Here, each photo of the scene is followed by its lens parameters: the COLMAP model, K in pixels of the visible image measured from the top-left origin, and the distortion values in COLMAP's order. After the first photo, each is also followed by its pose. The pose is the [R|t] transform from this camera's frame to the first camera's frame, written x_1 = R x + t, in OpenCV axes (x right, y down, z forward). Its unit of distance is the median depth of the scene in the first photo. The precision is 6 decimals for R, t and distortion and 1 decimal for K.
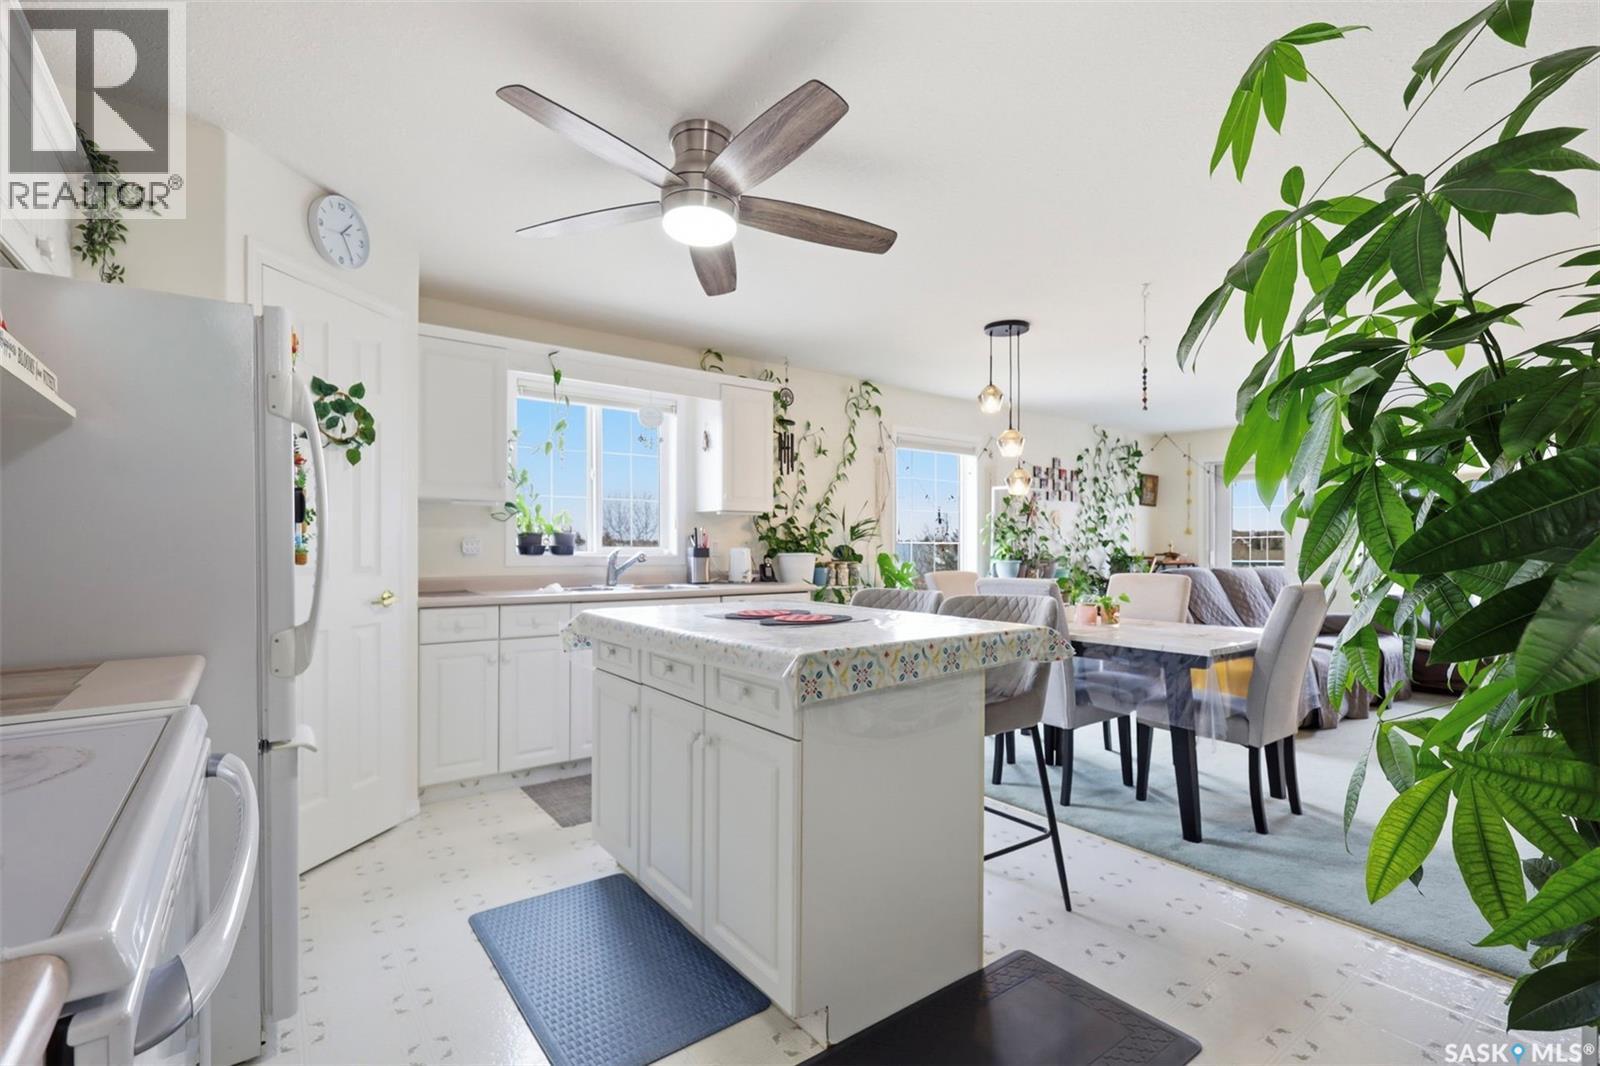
lens RADIAL K [[715.6, 0, 791.3], [0, 715.6, 542.9], [0, 0, 1]] dist [0.002132, -0.000014]
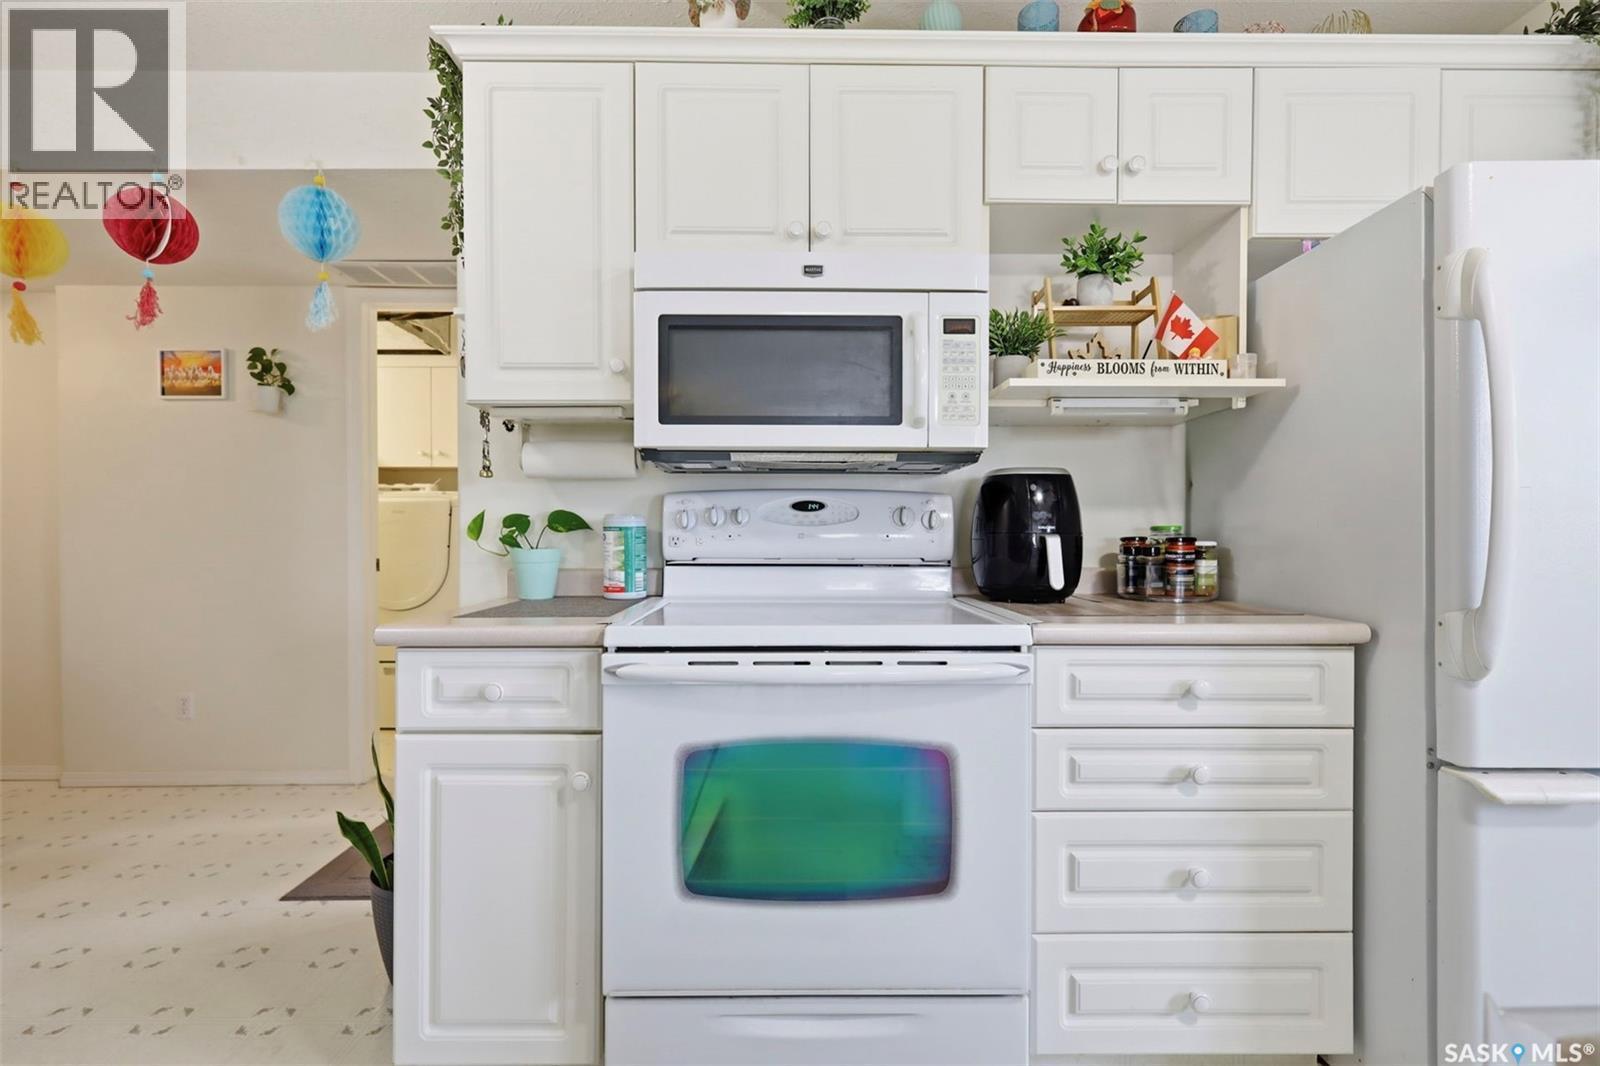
lens RADIAL K [[715.6, 0, 793.3], [0, 715.6, 533.9], [0, 0, 1]] dist [0.002132, -0.000014]
pose [[-0.591658, 0.000072, -0.806189, 0.163262], [0.004008, 0.999988, -0.002851, 0.025653], [0.806179, -0.004918, -0.591651, 0.535666]]
